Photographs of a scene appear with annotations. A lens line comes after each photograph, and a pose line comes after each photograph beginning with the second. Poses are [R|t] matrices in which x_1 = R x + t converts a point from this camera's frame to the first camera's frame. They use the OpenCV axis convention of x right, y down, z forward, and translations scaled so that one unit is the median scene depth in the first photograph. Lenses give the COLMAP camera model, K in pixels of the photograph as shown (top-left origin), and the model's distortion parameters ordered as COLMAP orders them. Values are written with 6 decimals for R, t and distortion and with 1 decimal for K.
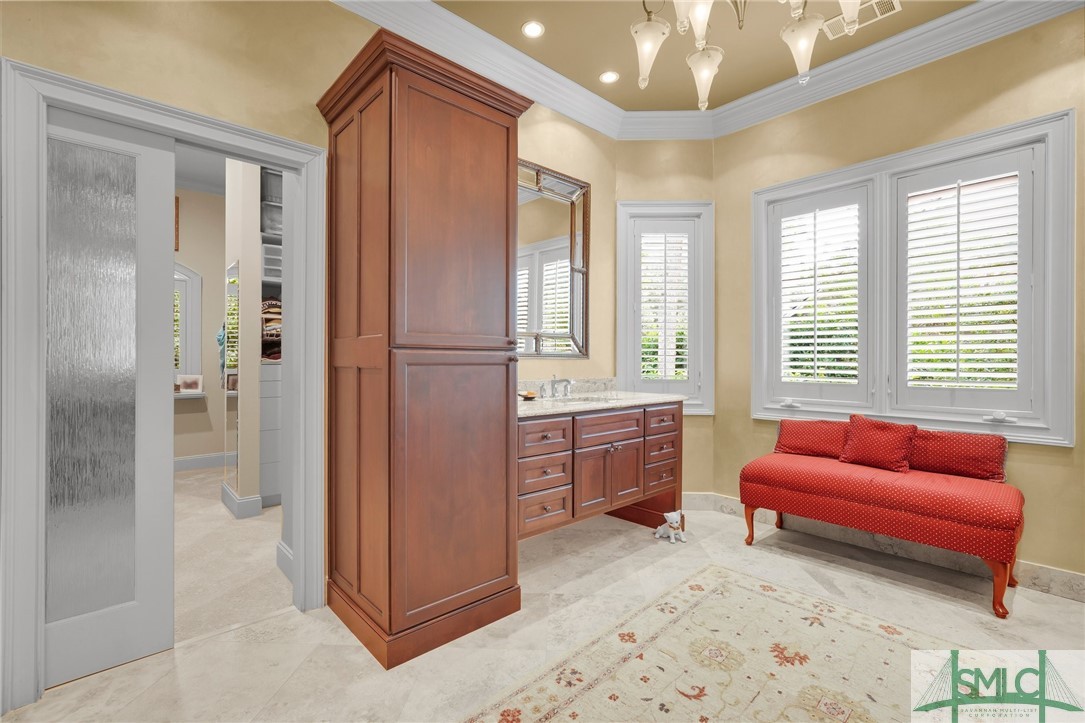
lens RADIAL K [[480.5, 0, 542.5], [0, 480.5, 361.5], [0, 0, 1]] dist [-0.002821, -0.000099]
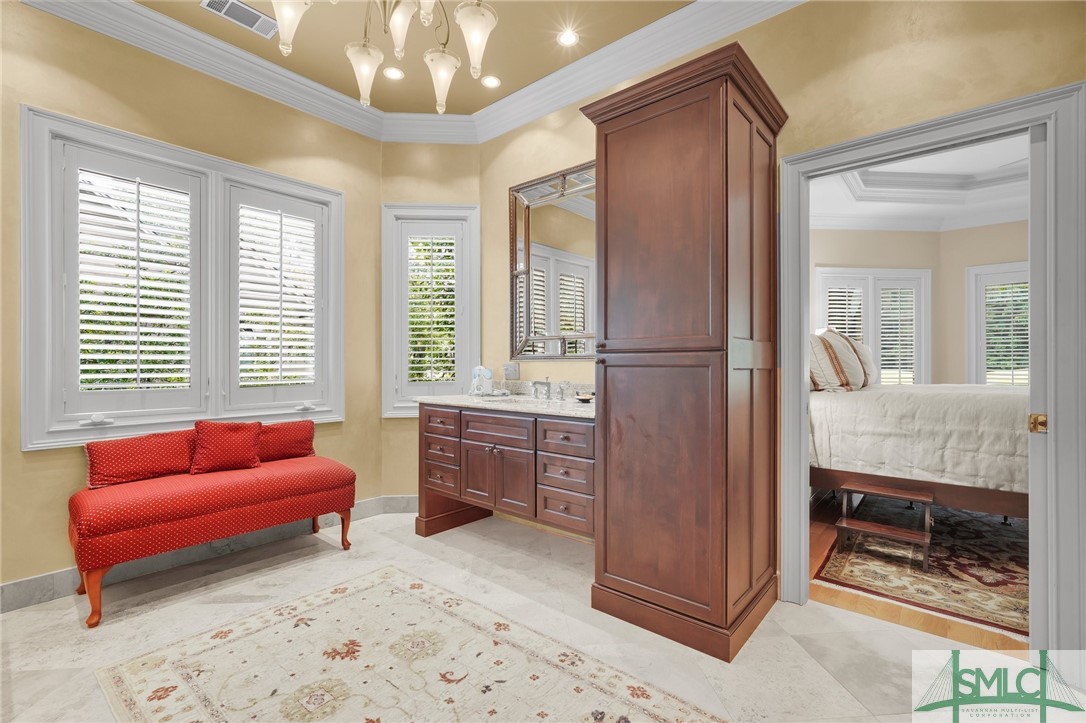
lens RADIAL K [[483.7, 0, 545.6], [0, 483.7, 364.8], [0, 0, 1]] dist [-0.011536, 0.009022]
pose [[-0.118245, -0.006707, 0.992962, -0.394133], [0.003161, 0.999970, 0.007131, -0.002498], [-0.992979, 0.003982, -0.118220, 0.490359]]
